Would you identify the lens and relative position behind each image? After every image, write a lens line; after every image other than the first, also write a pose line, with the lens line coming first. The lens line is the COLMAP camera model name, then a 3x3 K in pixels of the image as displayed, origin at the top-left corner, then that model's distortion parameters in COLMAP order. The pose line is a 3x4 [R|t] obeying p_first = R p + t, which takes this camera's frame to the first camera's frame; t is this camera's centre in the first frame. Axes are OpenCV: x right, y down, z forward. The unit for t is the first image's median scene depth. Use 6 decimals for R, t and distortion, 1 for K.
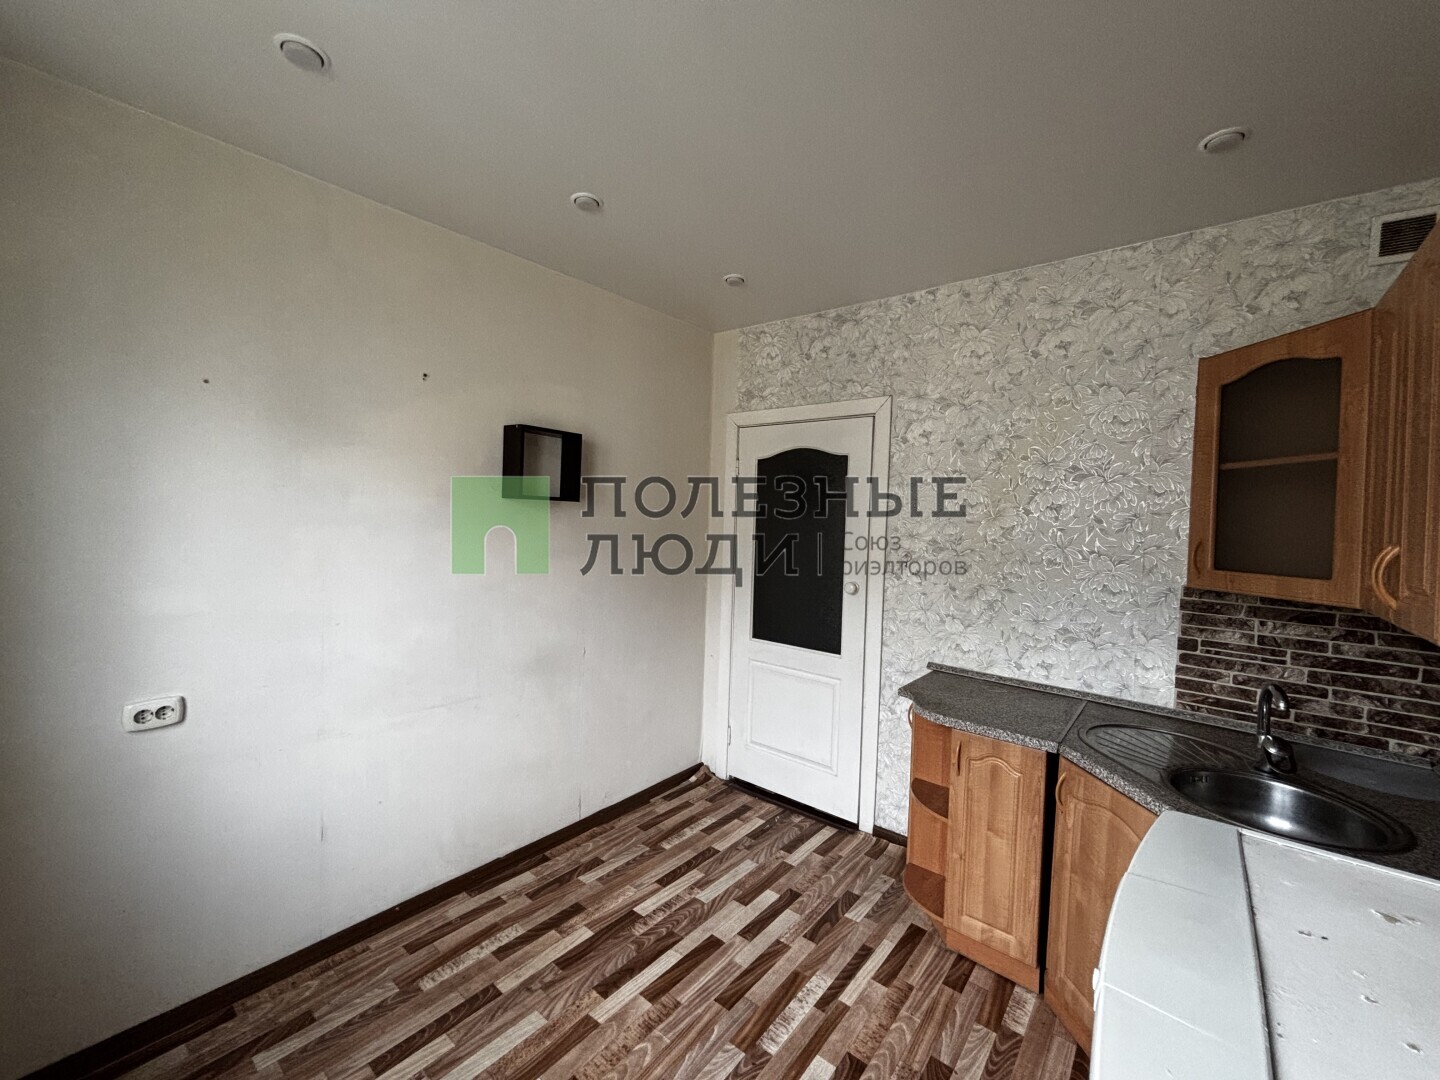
lens RADIAL K [[586.1, 0, 719.5], [0, 586.1, 533.3], [0, 0, 1]] dist [0.003576, -0.001035]
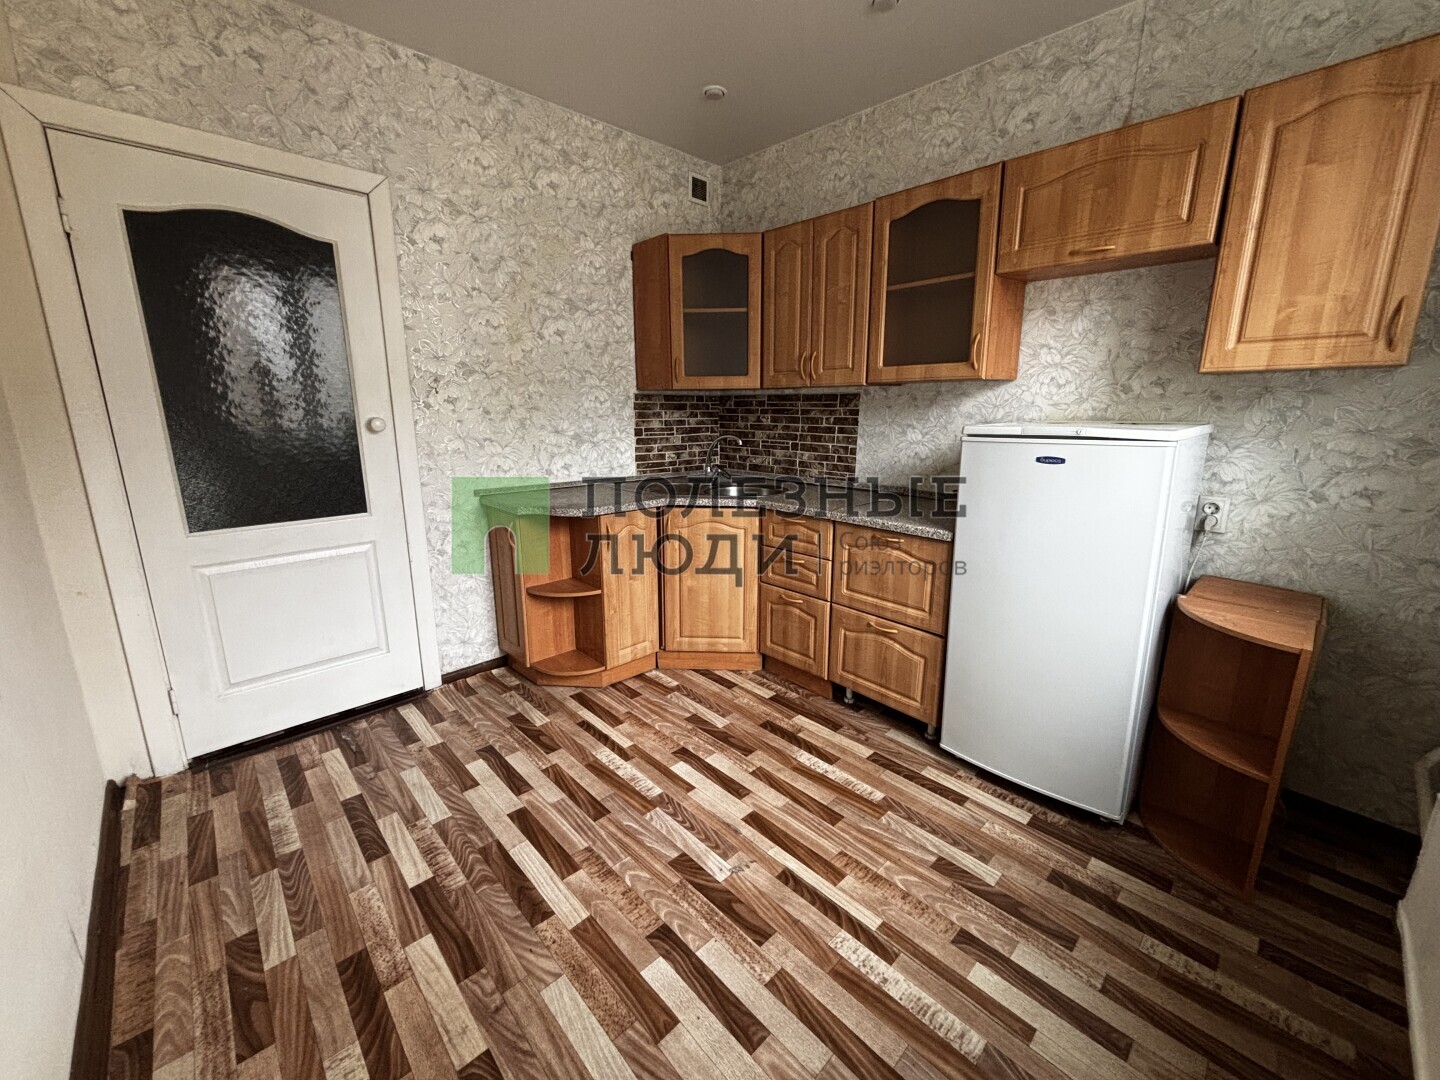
lens RADIAL K [[586.1, 0, 719.5], [0, 586.1, 533.3], [0, 0, 1]] dist [0.003576, -0.001035]
pose [[0.118333, -0.249817, 0.961035, -0.724545], [0.026336, 0.968284, 0.248458, 0.067375], [-0.992625, -0.004091, 0.121159, 0.589545]]
